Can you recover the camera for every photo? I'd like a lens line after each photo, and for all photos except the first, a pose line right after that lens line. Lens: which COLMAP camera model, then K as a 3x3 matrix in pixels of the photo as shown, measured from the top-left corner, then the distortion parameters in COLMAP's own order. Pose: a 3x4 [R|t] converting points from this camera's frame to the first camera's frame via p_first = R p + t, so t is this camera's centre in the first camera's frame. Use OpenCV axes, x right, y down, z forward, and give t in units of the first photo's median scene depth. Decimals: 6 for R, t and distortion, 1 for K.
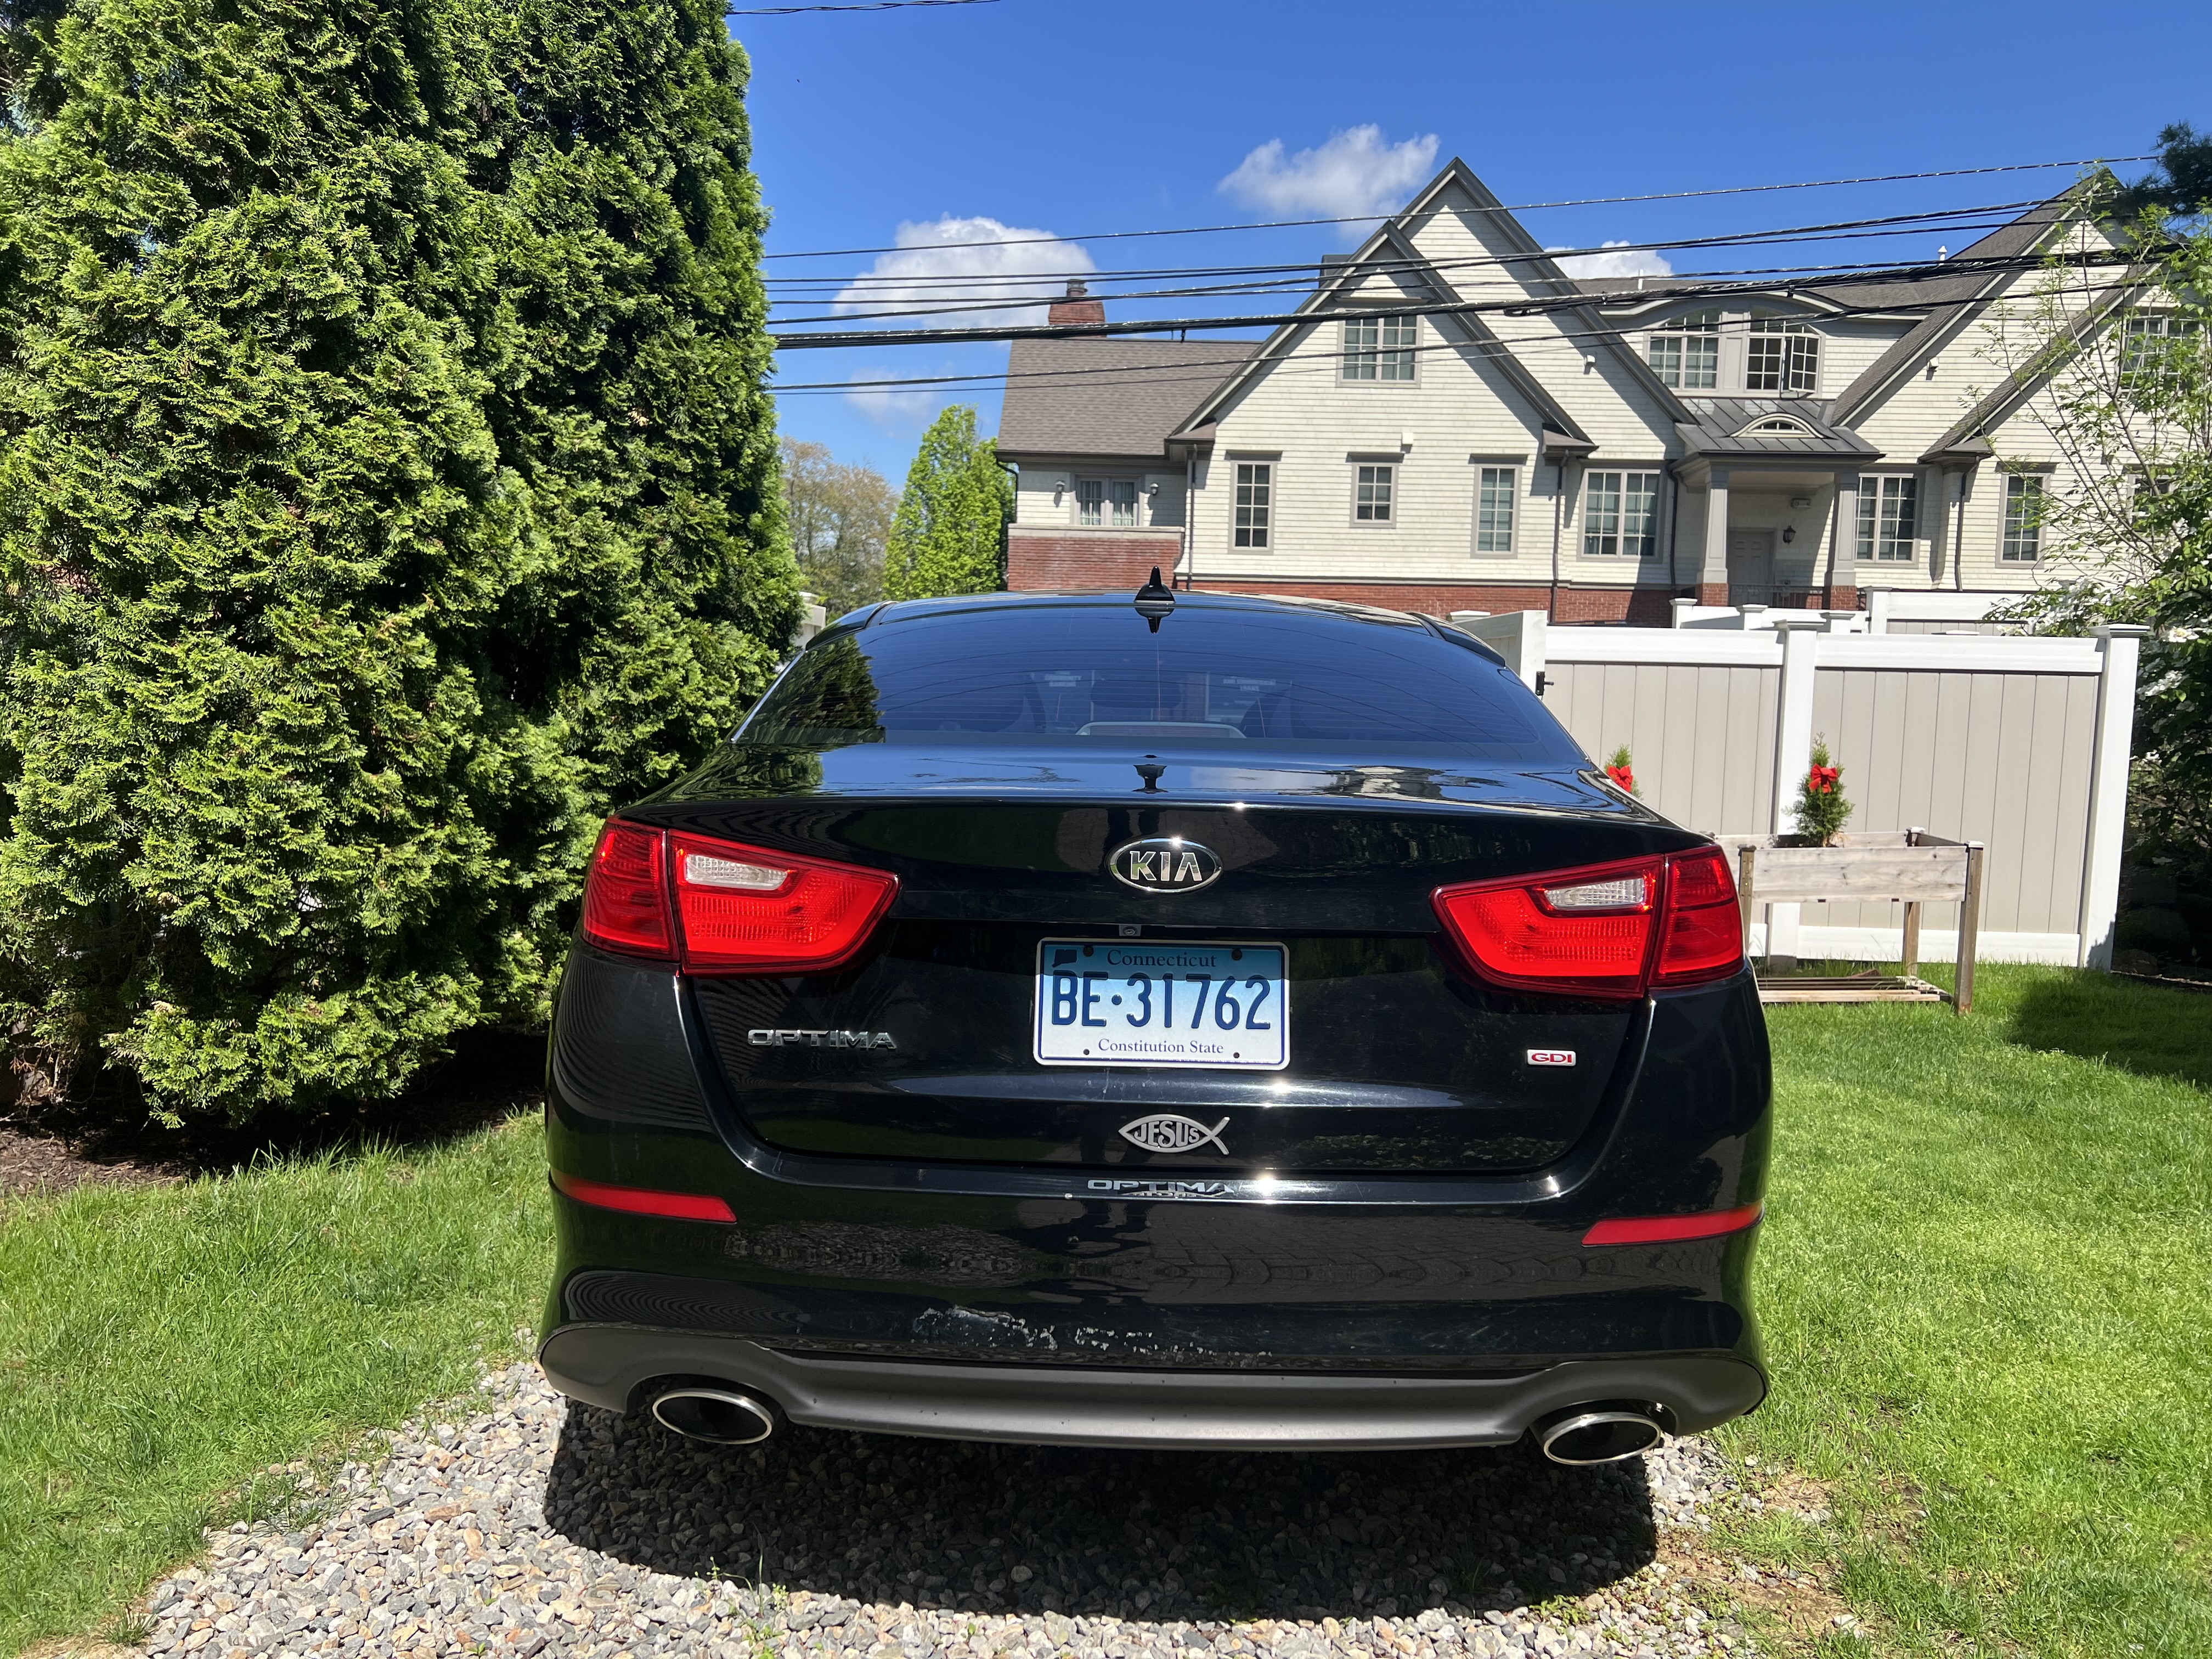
lens RADIAL K [[1703.2, 0, 1107.4], [0, 1703.2, 836.2], [0, 0, 1]] dist [0.024768, -0.023754]
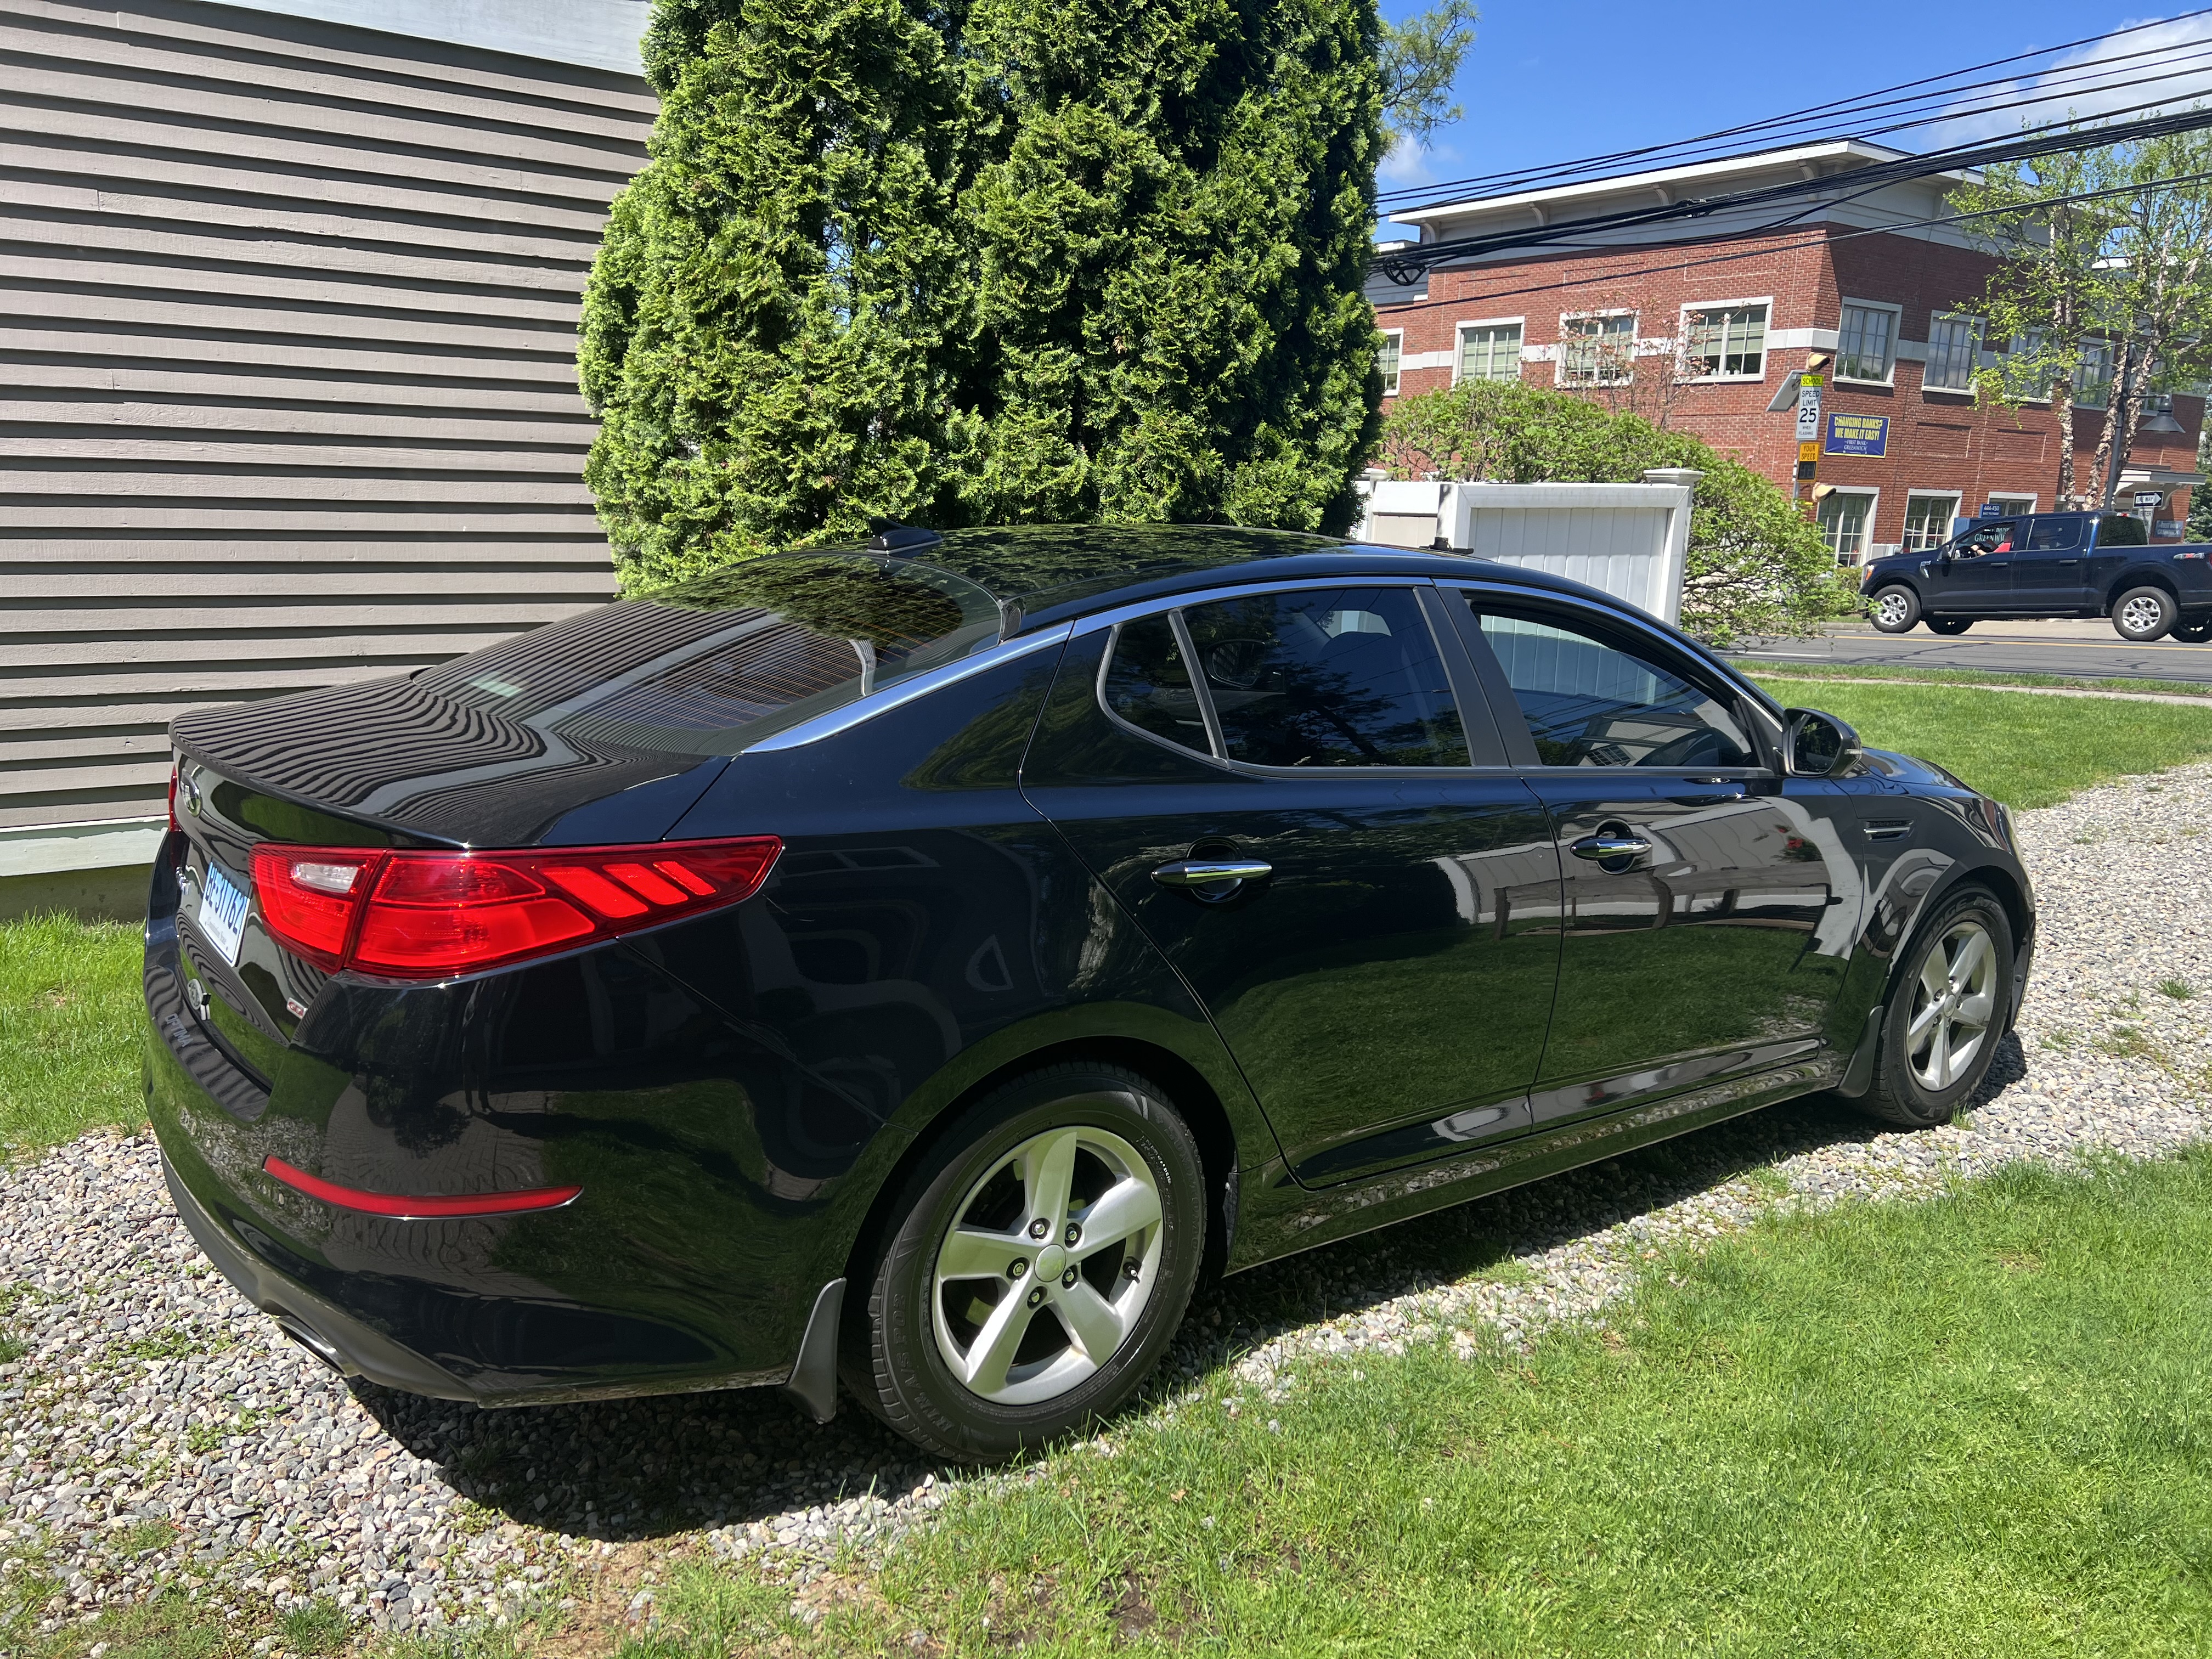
lens RADIAL K [[1703.2, 0, 1099.5], [0, 1703.2, 828.9], [0, 0, 1]] dist [0.024768, -0.023754]
pose [[0.605129, 0.155051, -0.780883, 0.122977], [-0.081329, 0.987760, 0.133104, -0.016052], [0.791962, -0.017037, 0.610332, 0.060981]]
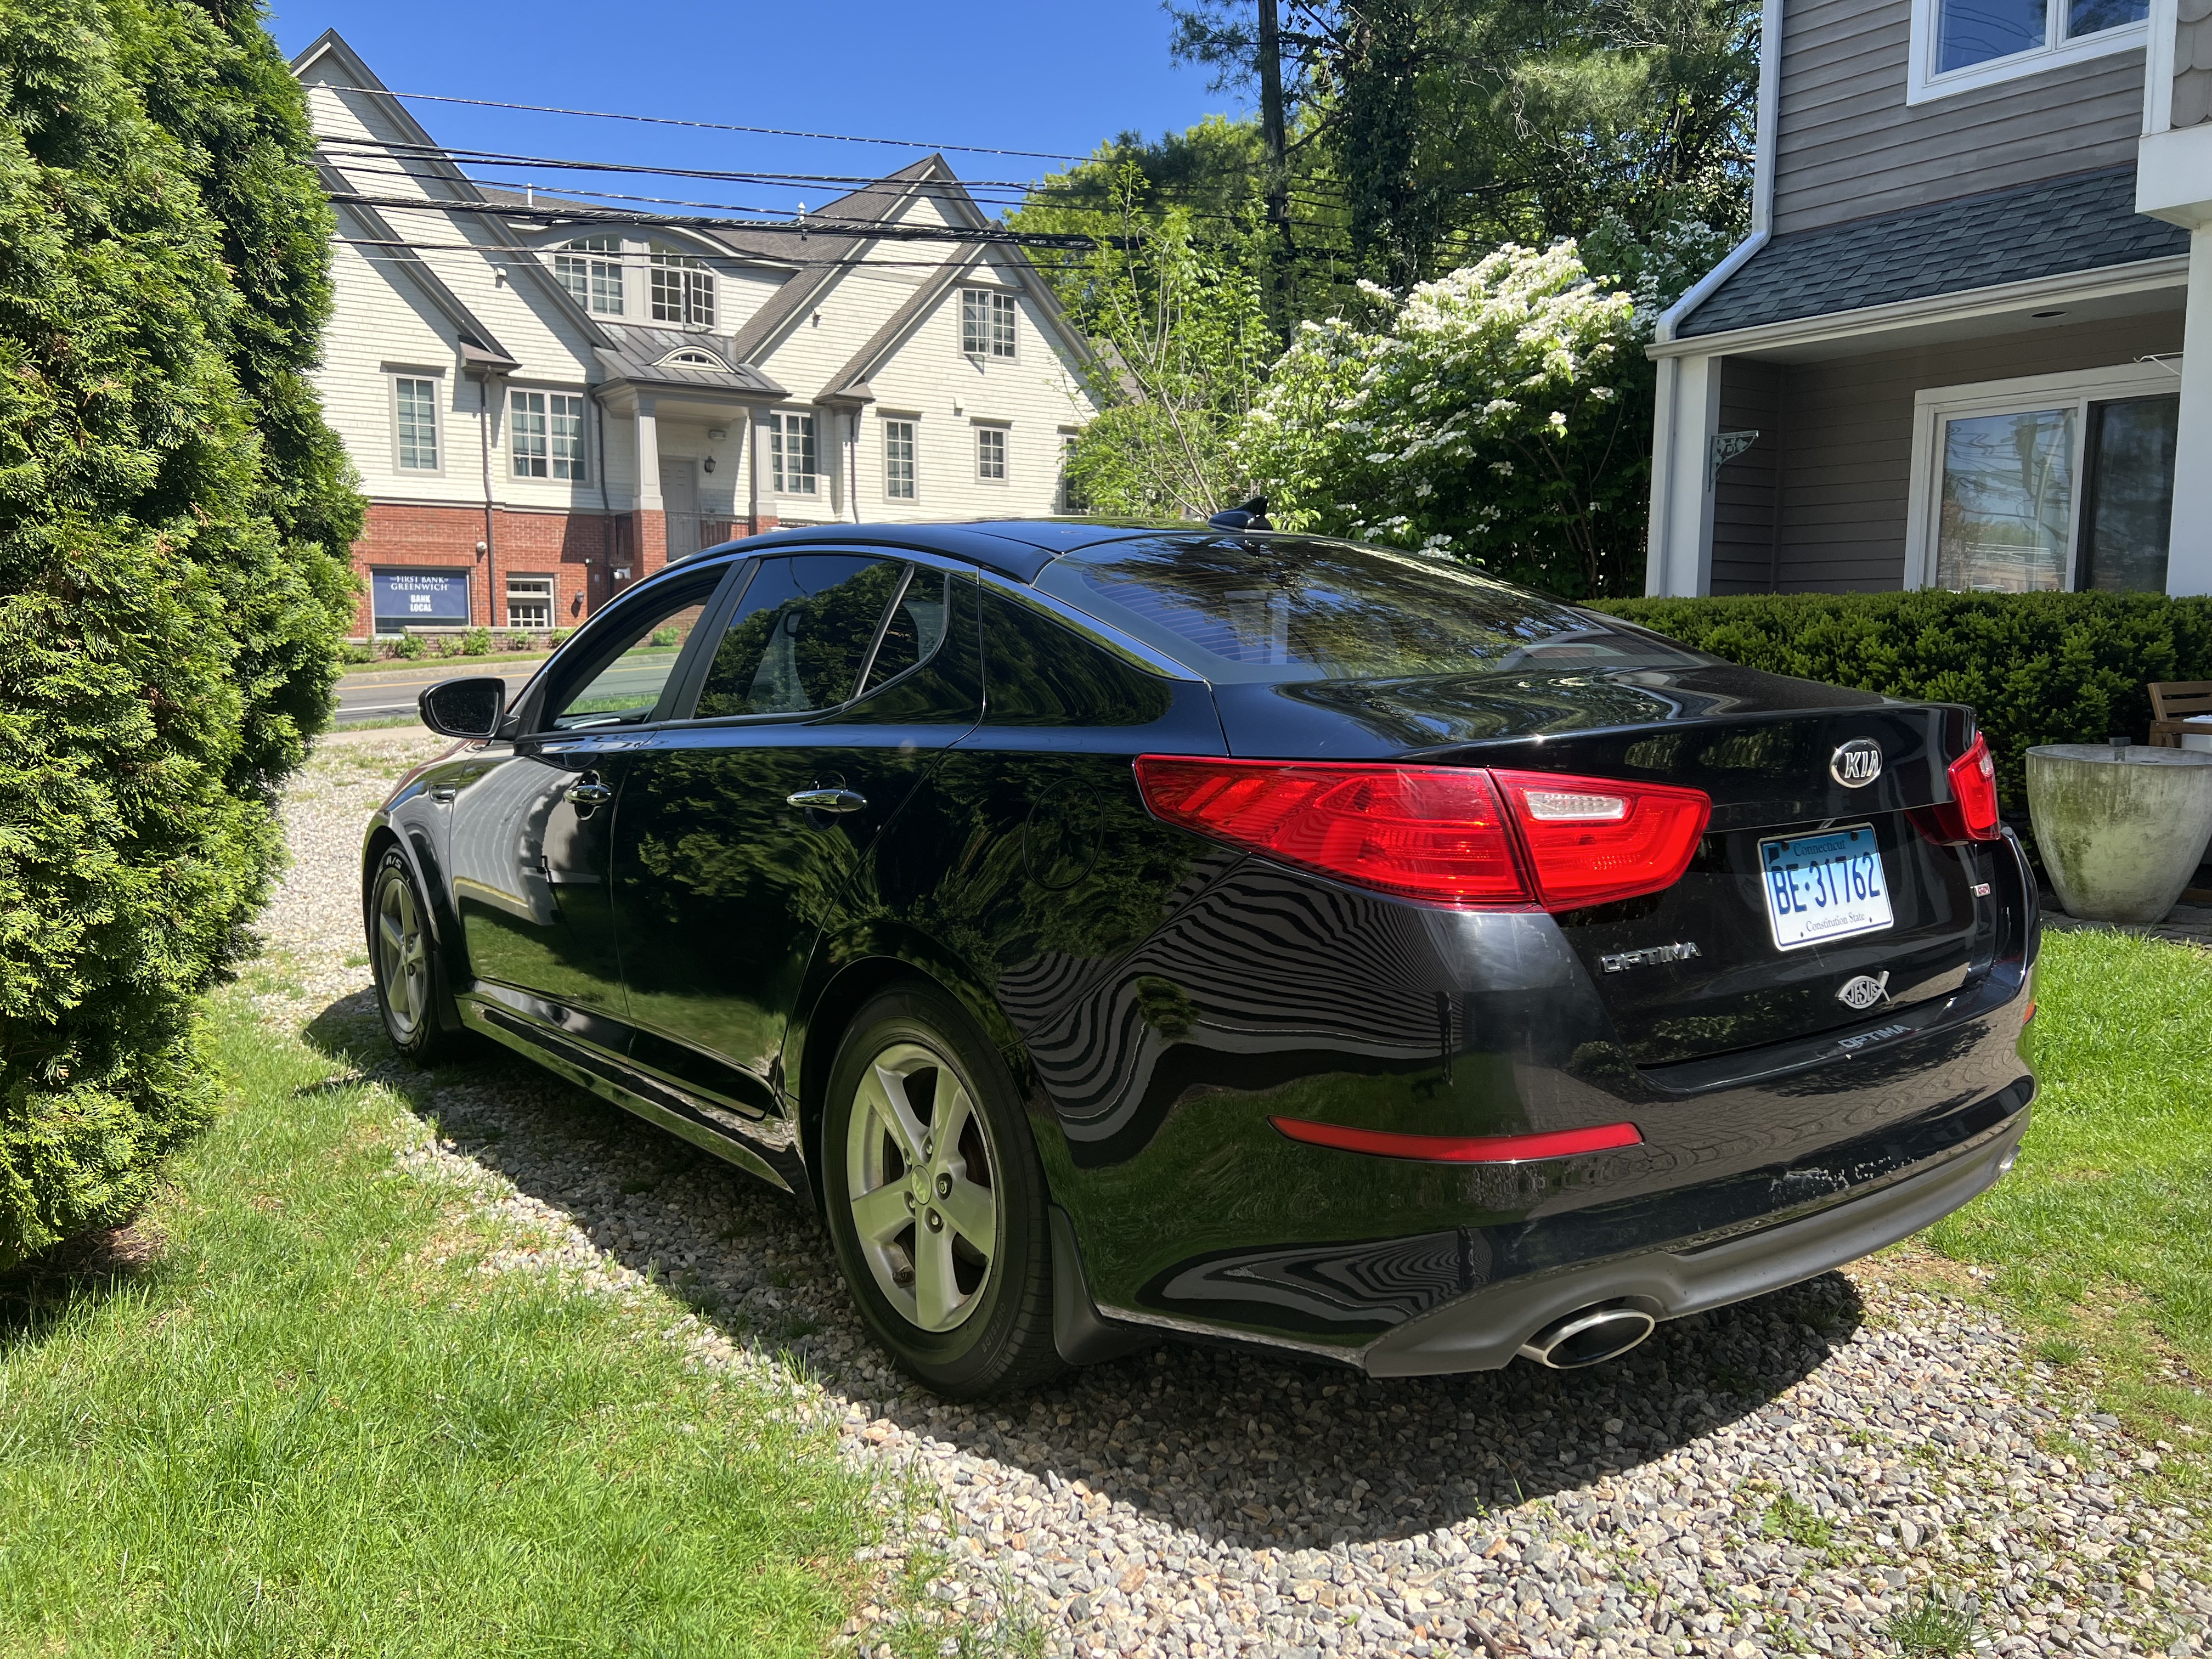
lens RADIAL K [[1703.2, 0, 1111.5], [0, 1703.2, 834.3], [0, 0, 1]] dist [0.024768, -0.023754]
pose [[0.771611, -0.096706, 0.628700, -0.091042], [0.070147, 0.995284, 0.067000, -0.004147], [-0.632215, -0.007597, 0.774756, 0.033851]]
